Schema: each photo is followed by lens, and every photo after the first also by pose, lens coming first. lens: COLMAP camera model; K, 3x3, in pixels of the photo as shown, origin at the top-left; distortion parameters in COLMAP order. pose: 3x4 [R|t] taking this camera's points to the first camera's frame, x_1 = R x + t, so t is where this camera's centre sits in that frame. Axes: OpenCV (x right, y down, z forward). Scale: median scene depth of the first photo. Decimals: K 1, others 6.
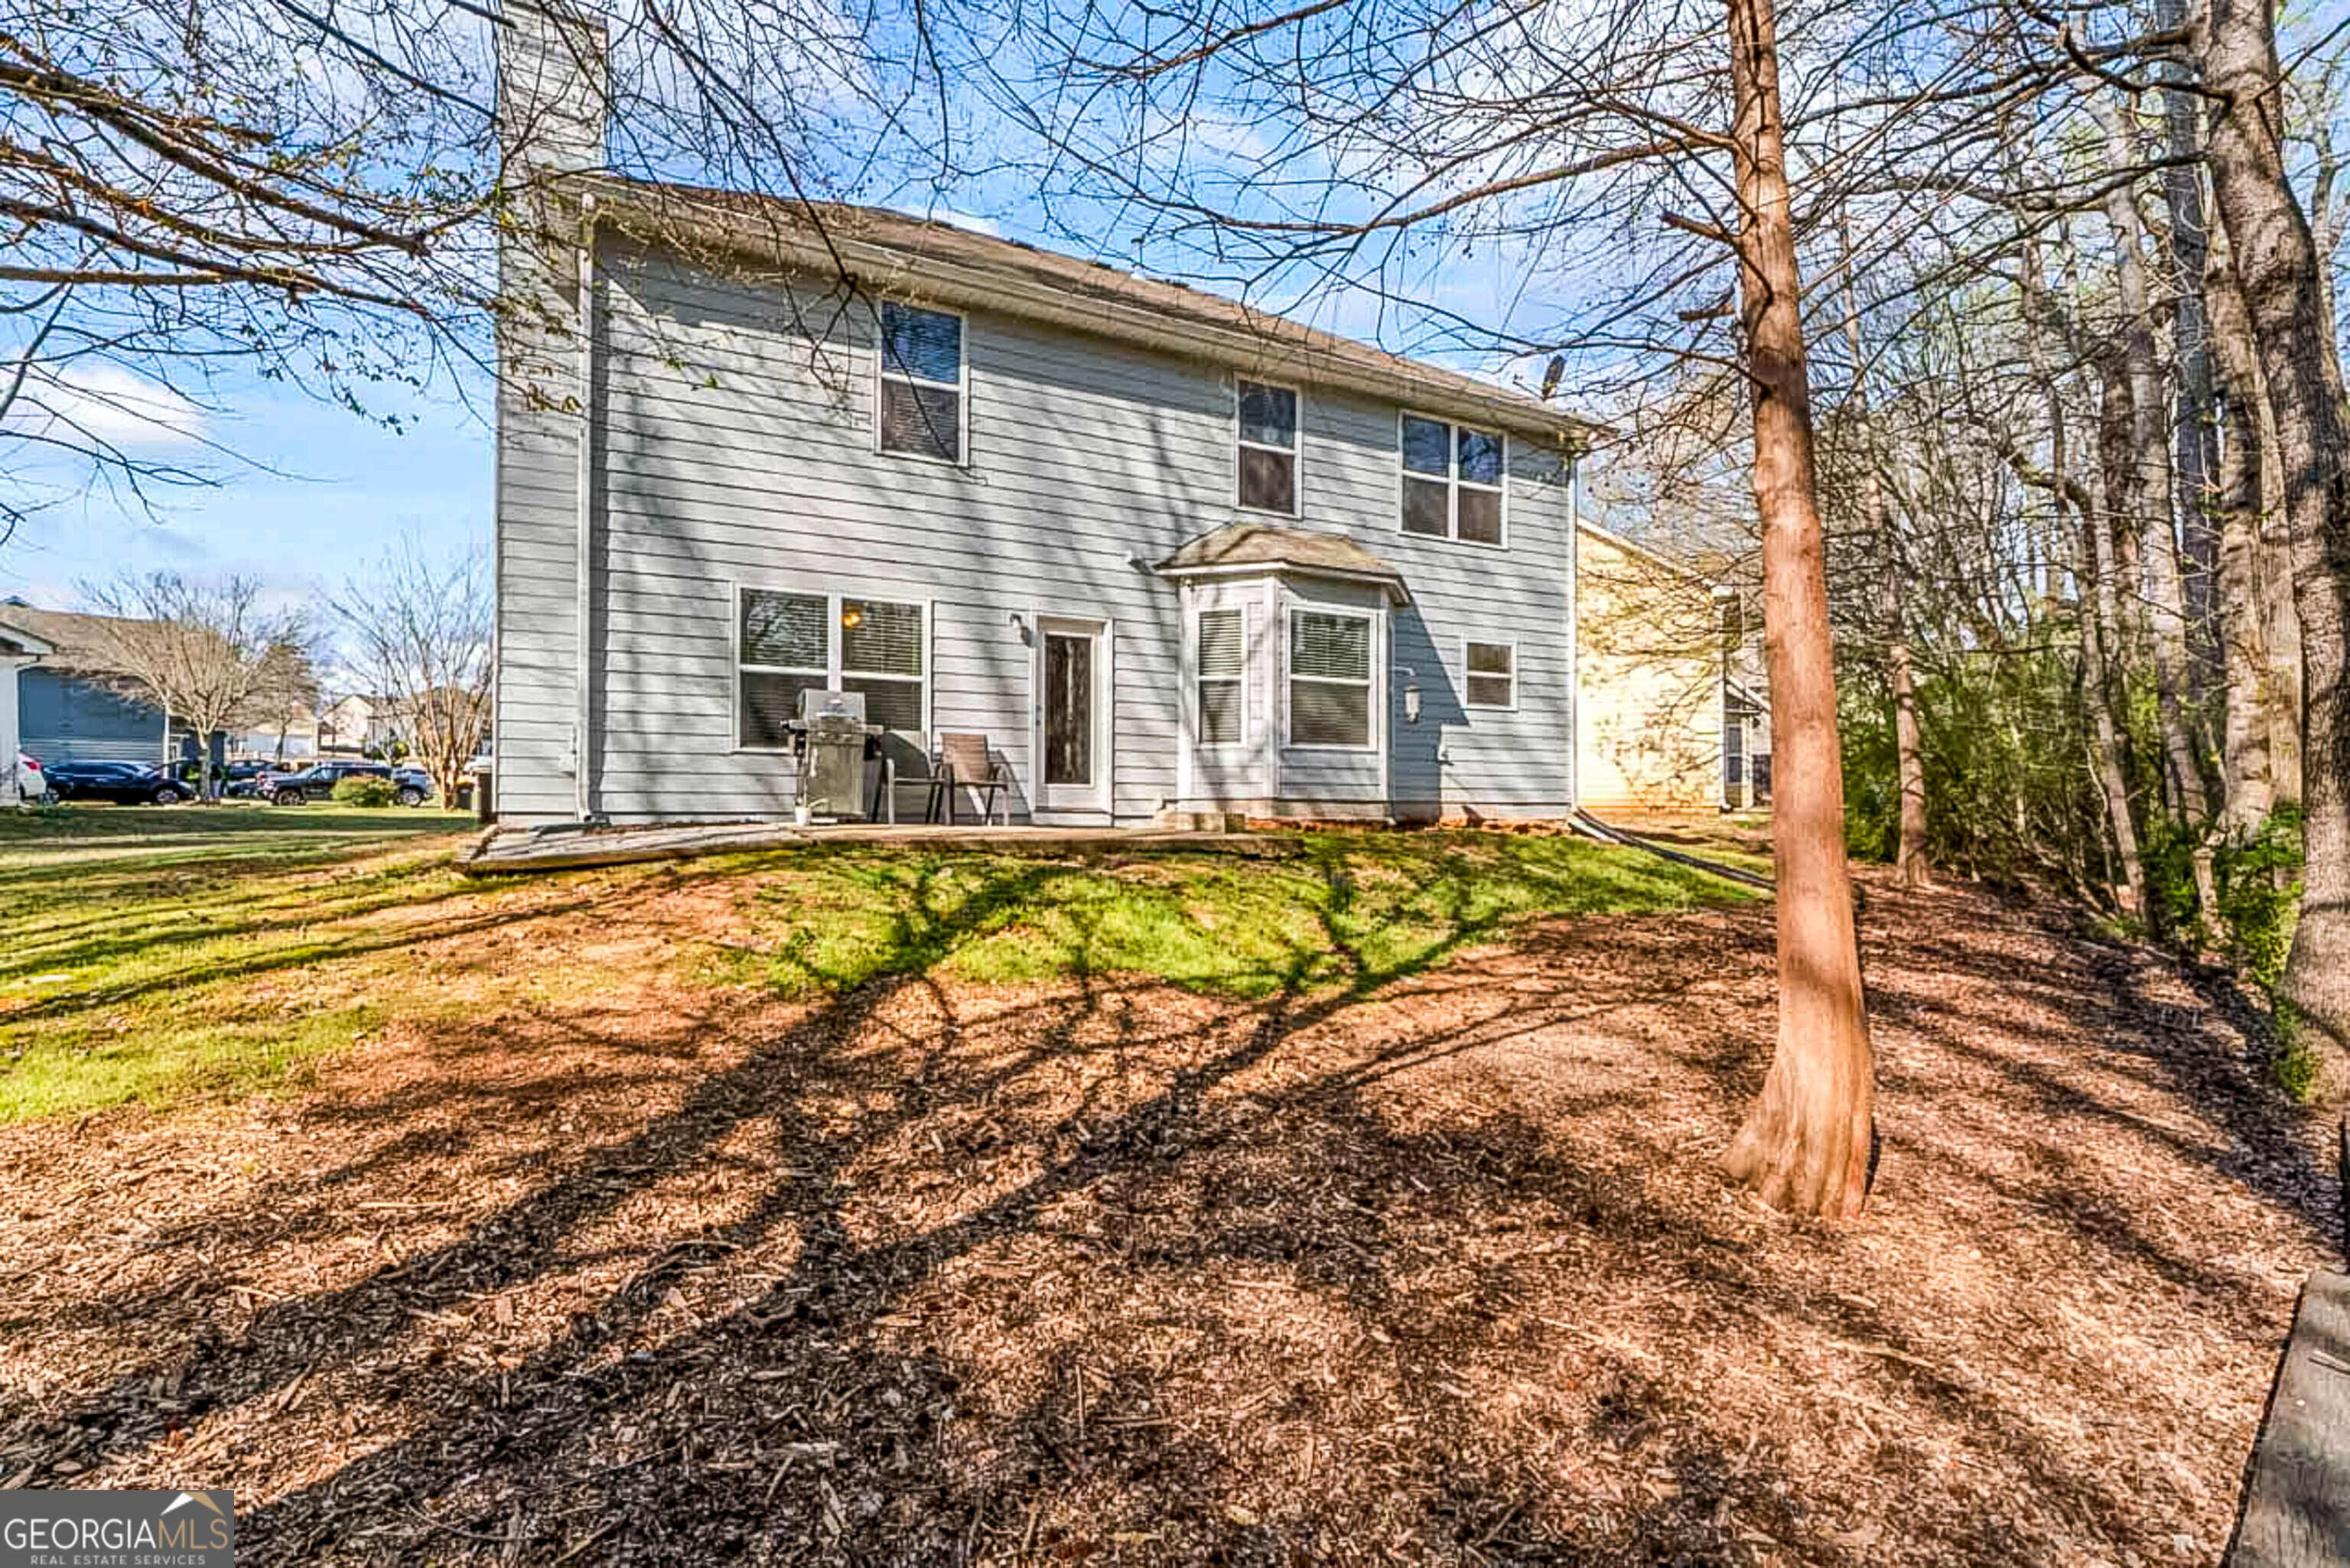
lens RADIAL K [[1047.8, 0, 1173.2], [0, 1047.8, 797.8], [0, 0, 1]] dist [-0.002169, 0.001462]
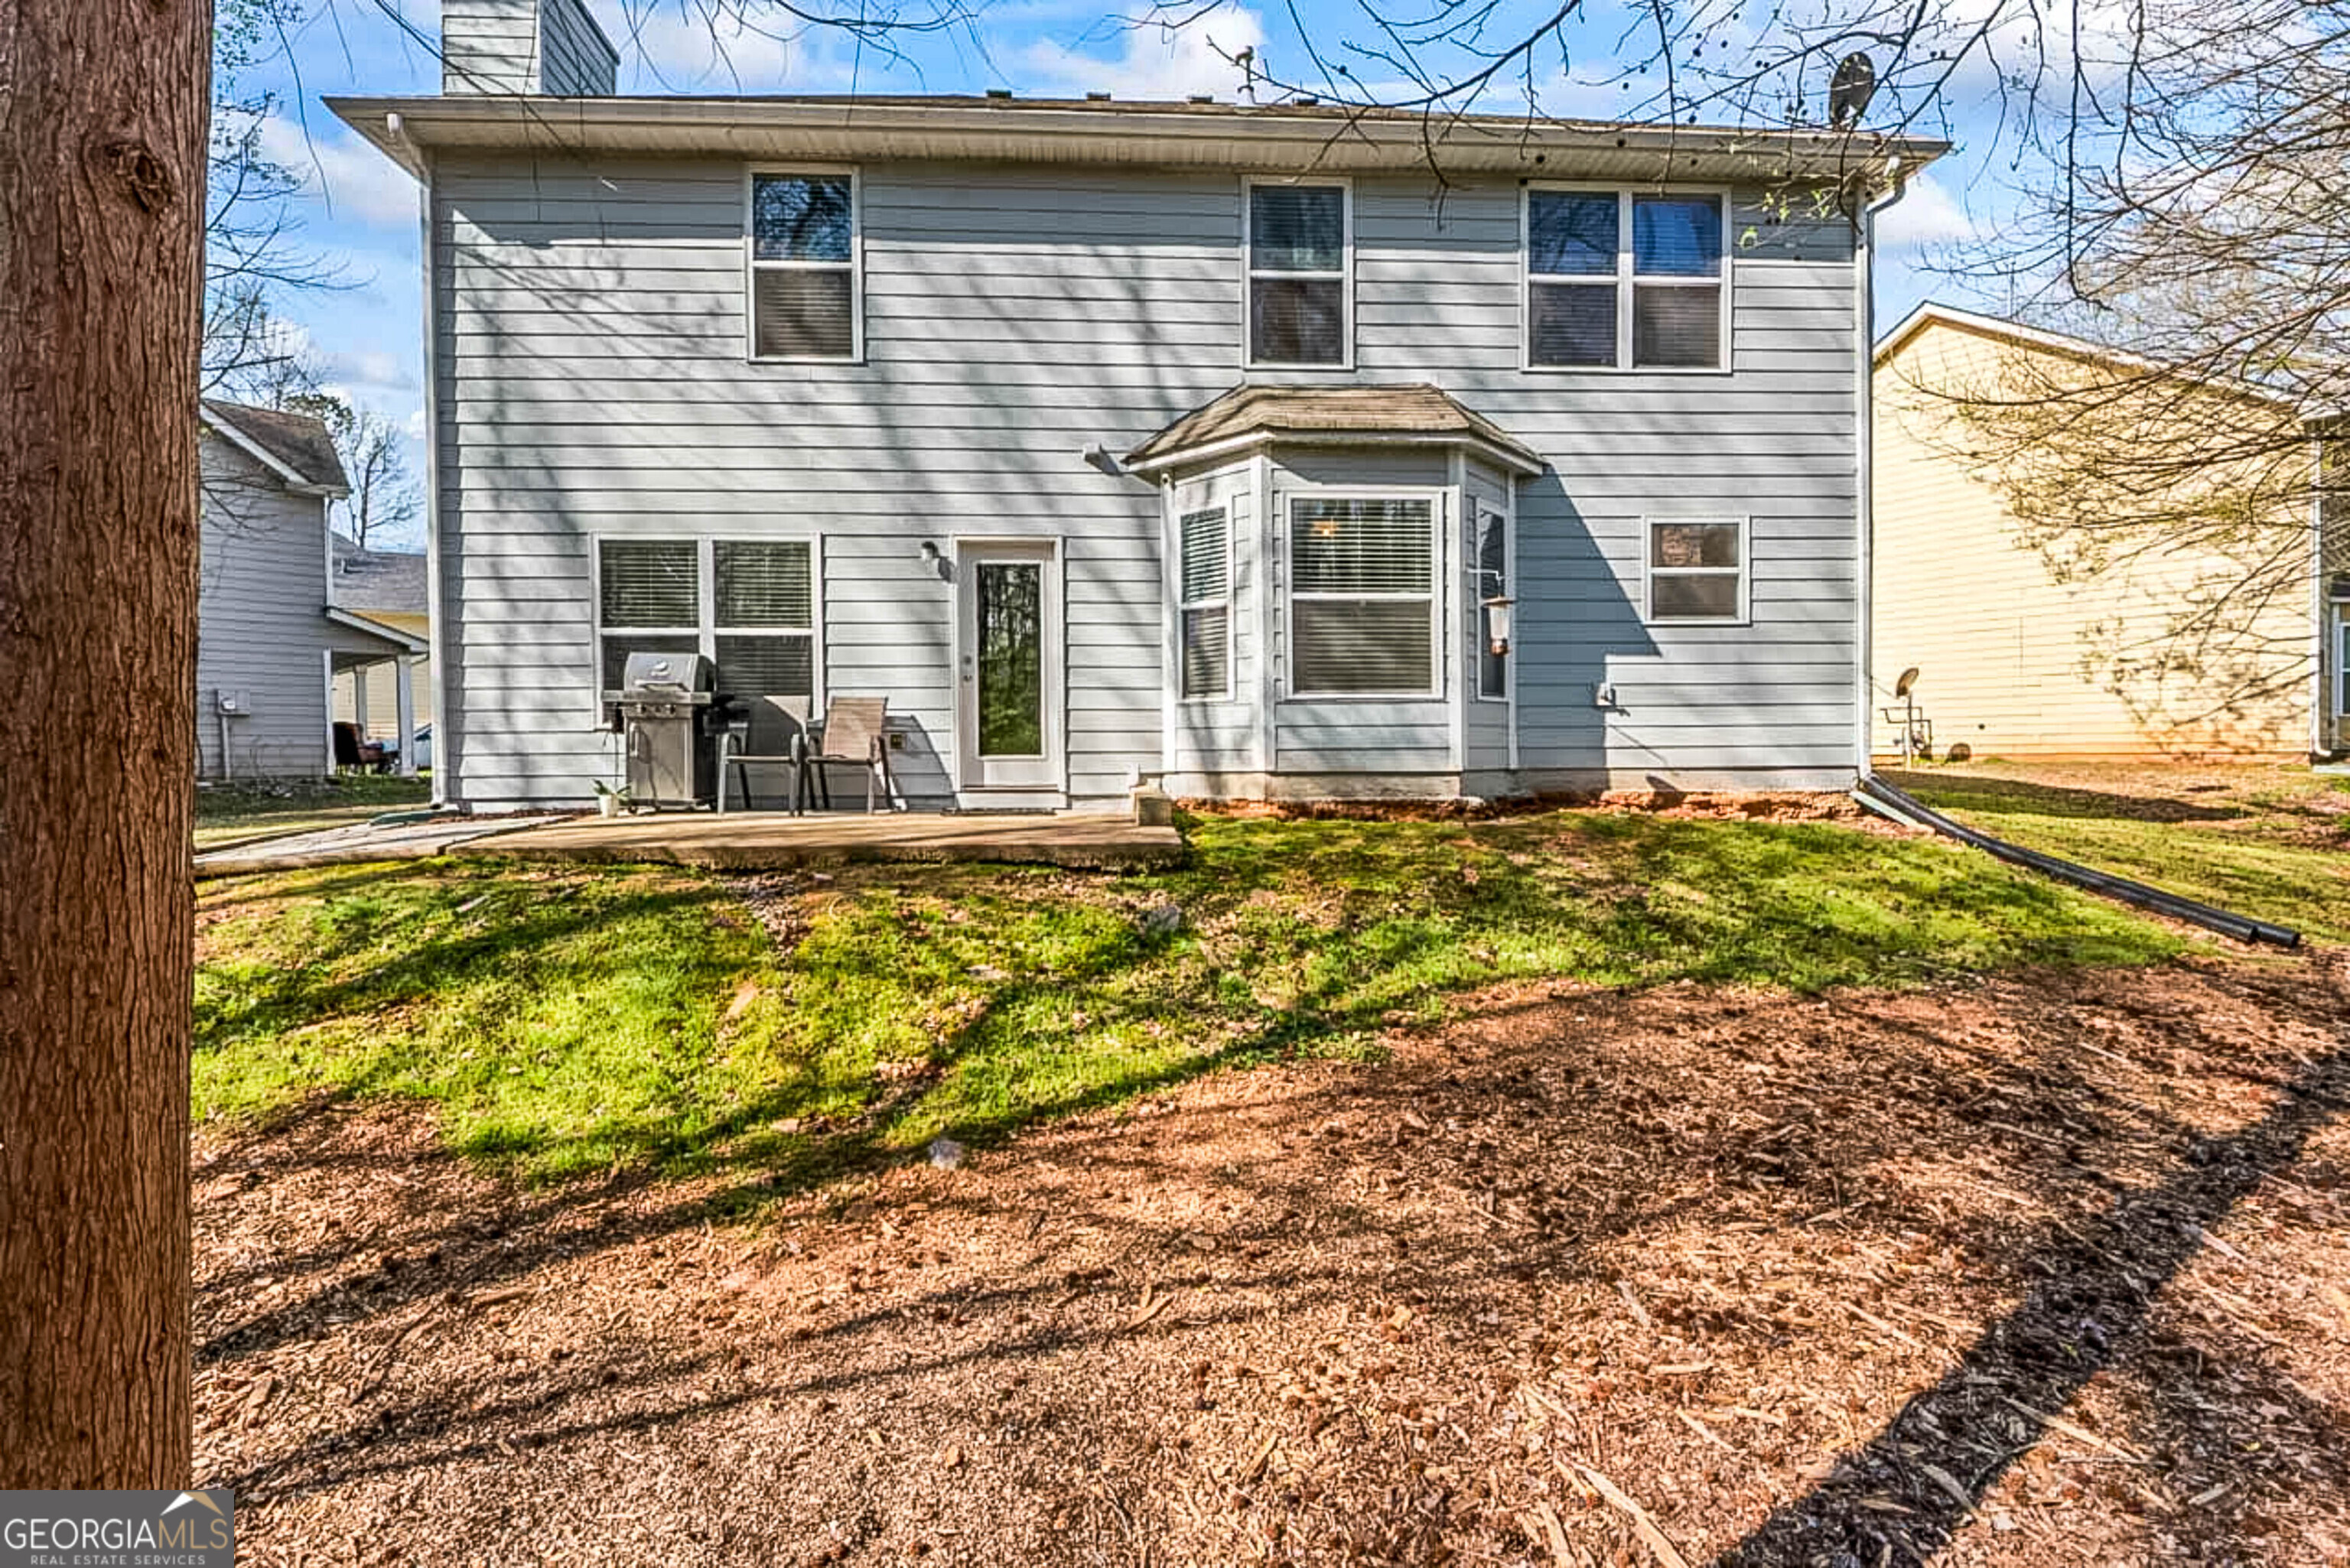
lens RADIAL K [[1041.4, 0, 1176.1], [0, 1041.4, 773.0], [0, 0, 1]] dist [-0.008551, 0.000393]
pose [[0.917115, -0.004940, -0.398592, 0.308982], [0.016718, 0.999520, 0.026078, -0.017559], [0.398272, -0.030580, 0.916757, 0.327888]]
